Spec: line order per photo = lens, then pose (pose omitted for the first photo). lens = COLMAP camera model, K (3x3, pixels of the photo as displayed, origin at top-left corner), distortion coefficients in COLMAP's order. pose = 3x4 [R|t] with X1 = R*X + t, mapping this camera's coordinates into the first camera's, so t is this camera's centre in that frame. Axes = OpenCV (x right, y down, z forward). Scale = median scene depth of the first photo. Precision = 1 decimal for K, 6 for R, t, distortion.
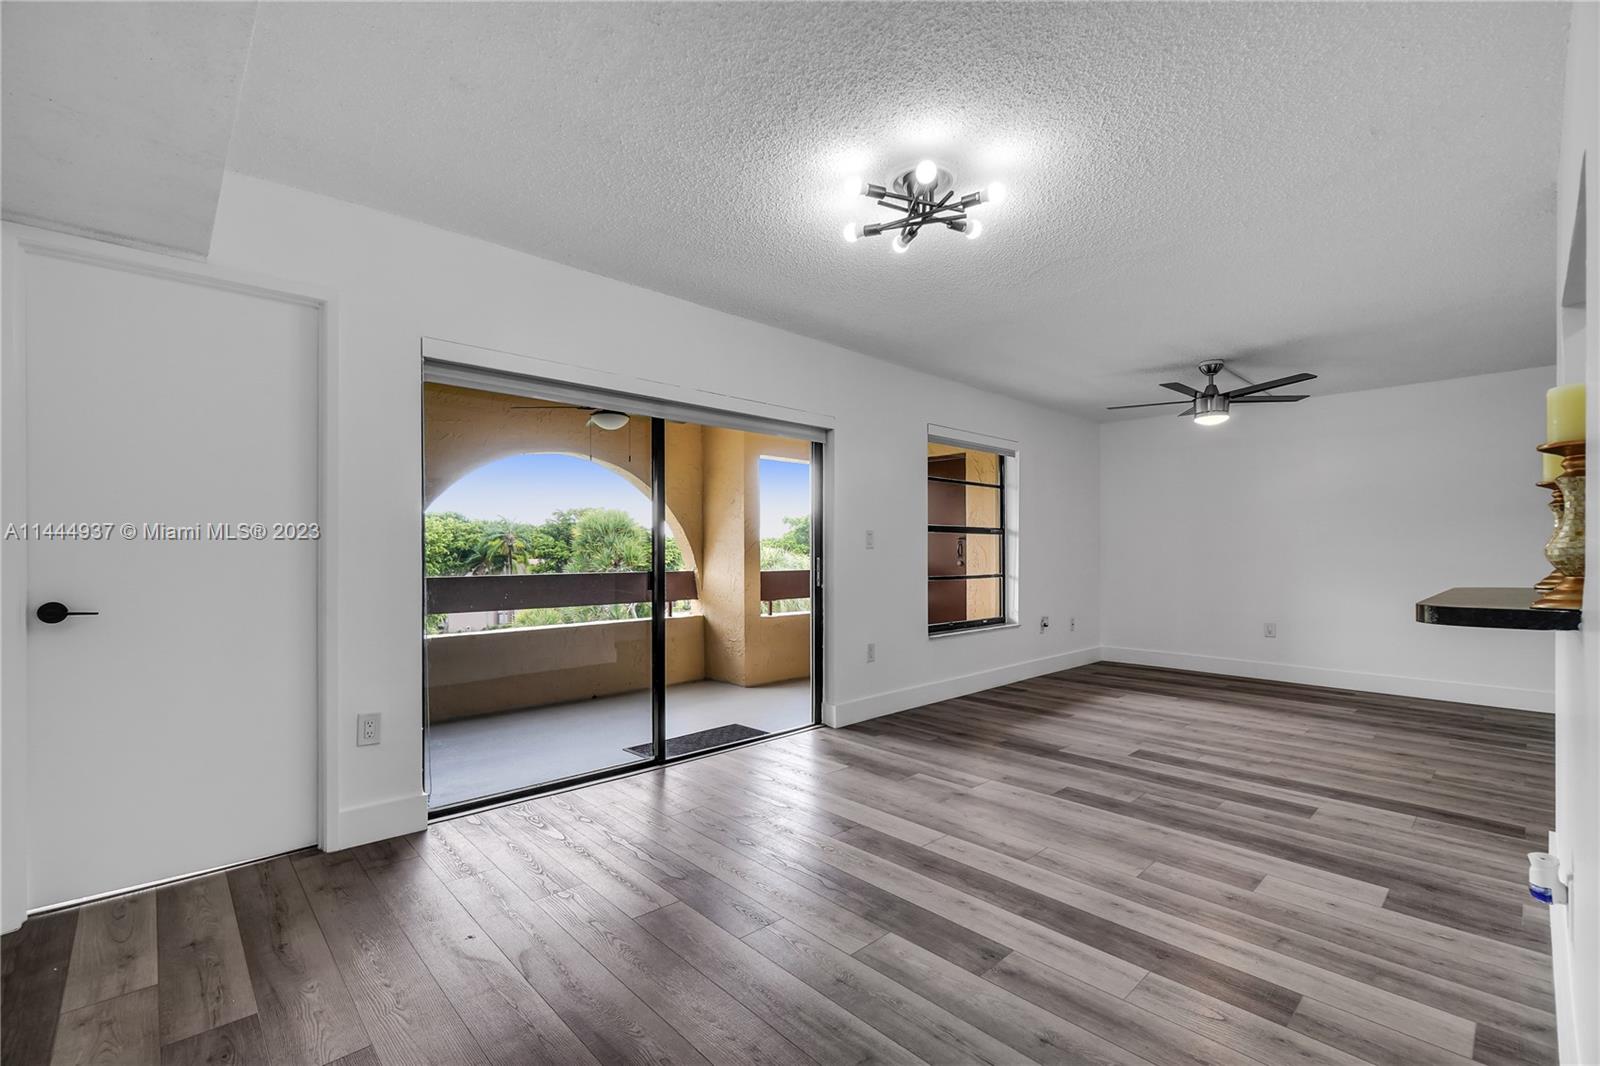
lens RADIAL K [[694.3, 0, 818.9], [0, 694.3, 550.0], [0, 0, 1]] dist [0.007562, 0.000061]
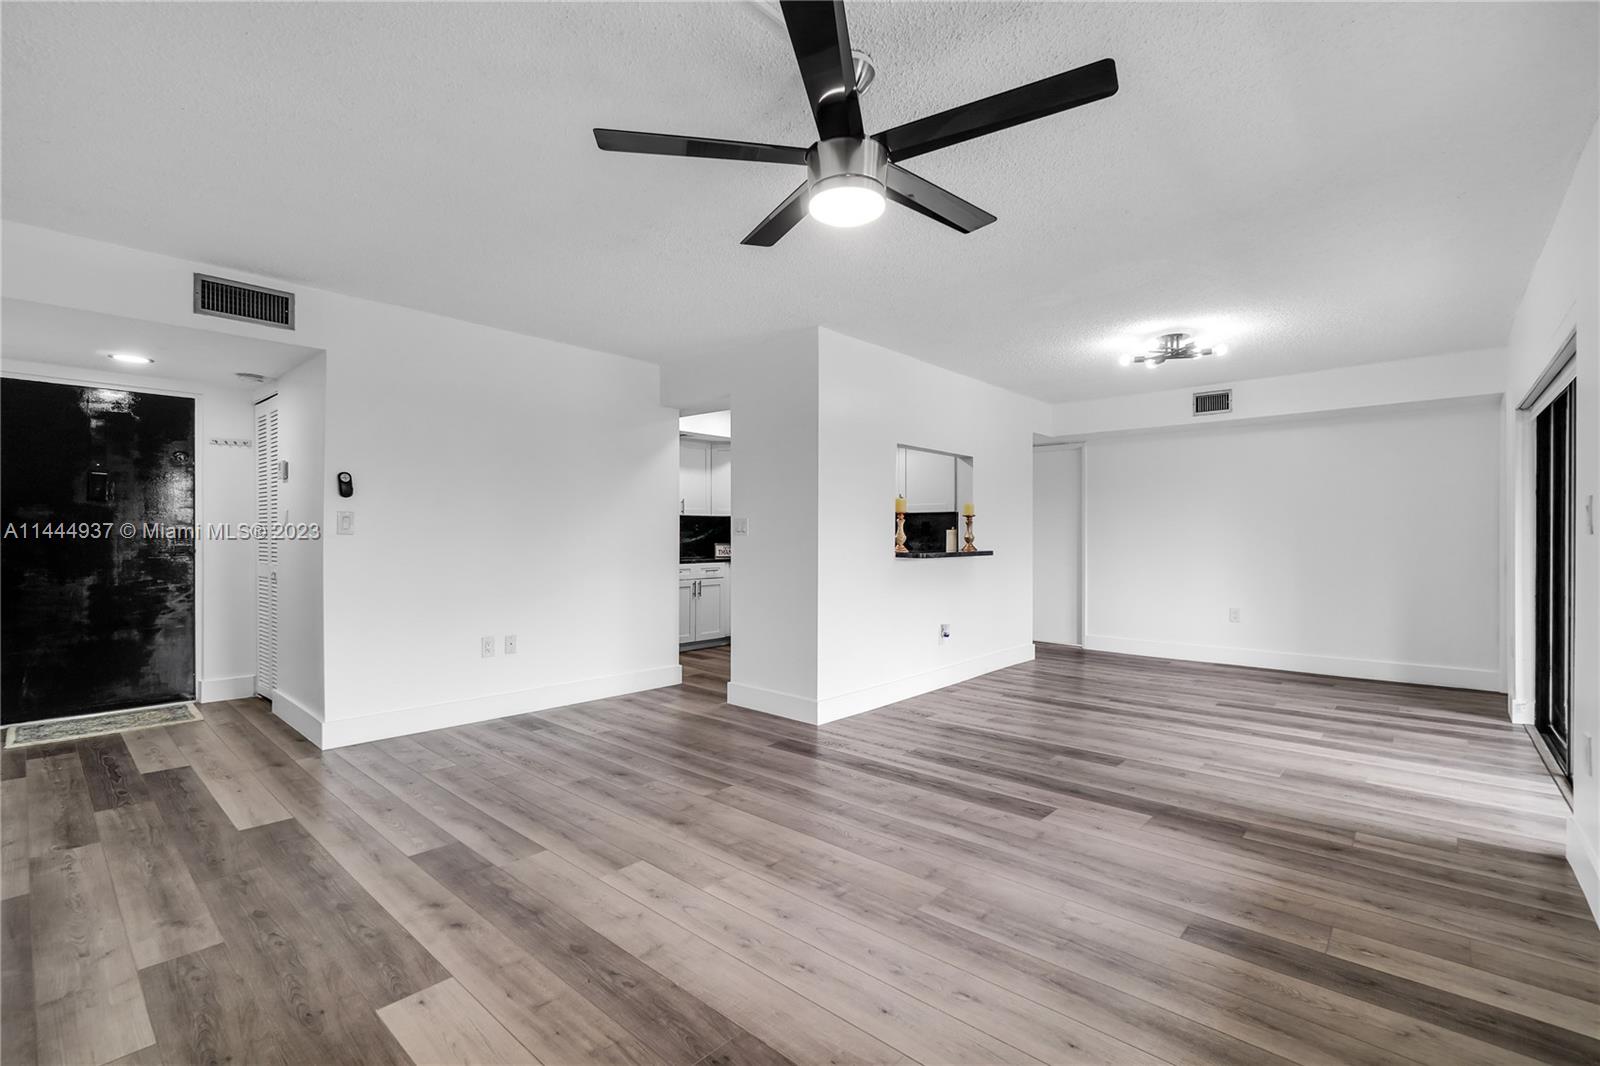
lens RADIAL K [[699.8, 0, 800.0], [0, 699.8, 533.0], [0, 0, 1]] dist [0.010730, 0.000103]
pose [[-0.998544, -0.004251, -0.053783, 0.820395], [-0.003761, 0.999951, -0.009206, 0.004880], [0.053819, -0.008990, -0.998510, 1.874661]]
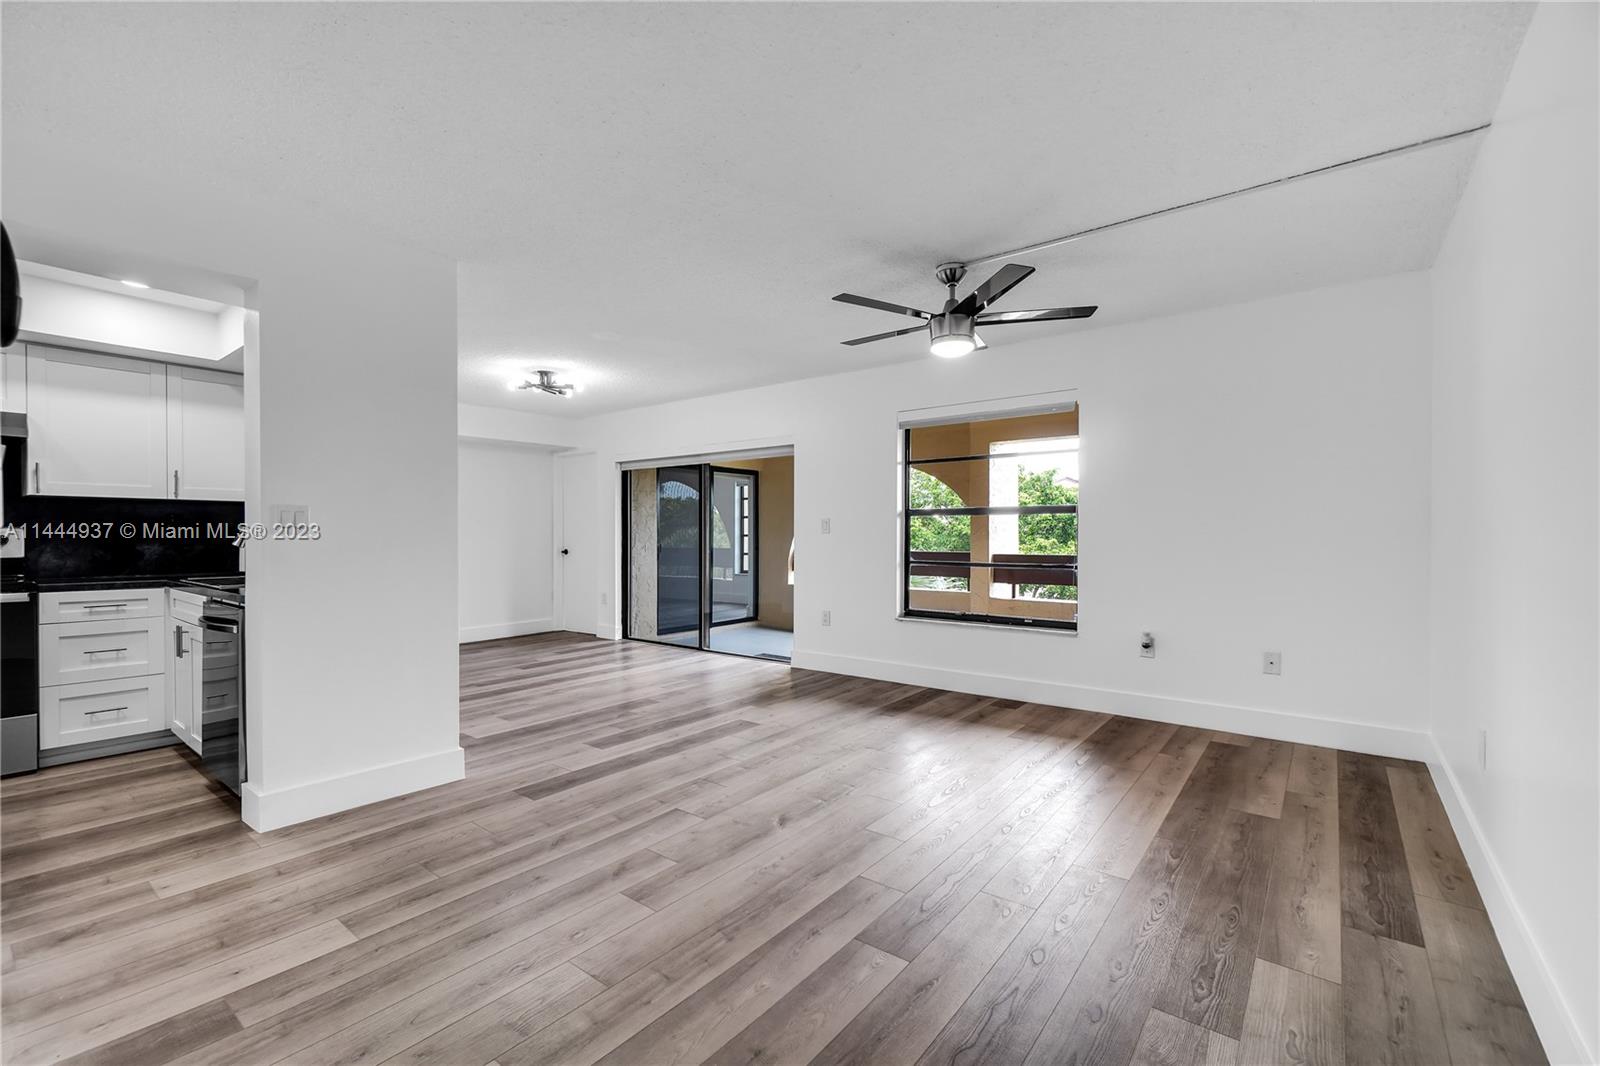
lens RADIAL K [[709.9, 0, 764.9], [0, 709.9, 538.5], [0, 0, 1]] dist [-0.001509, -0.000022]
pose [[0.097303, 0.005291, -0.995241, 1.689097], [0.005133, 0.999970, 0.005818, -0.000437], [0.995242, -0.005674, 0.097272, 1.000044]]
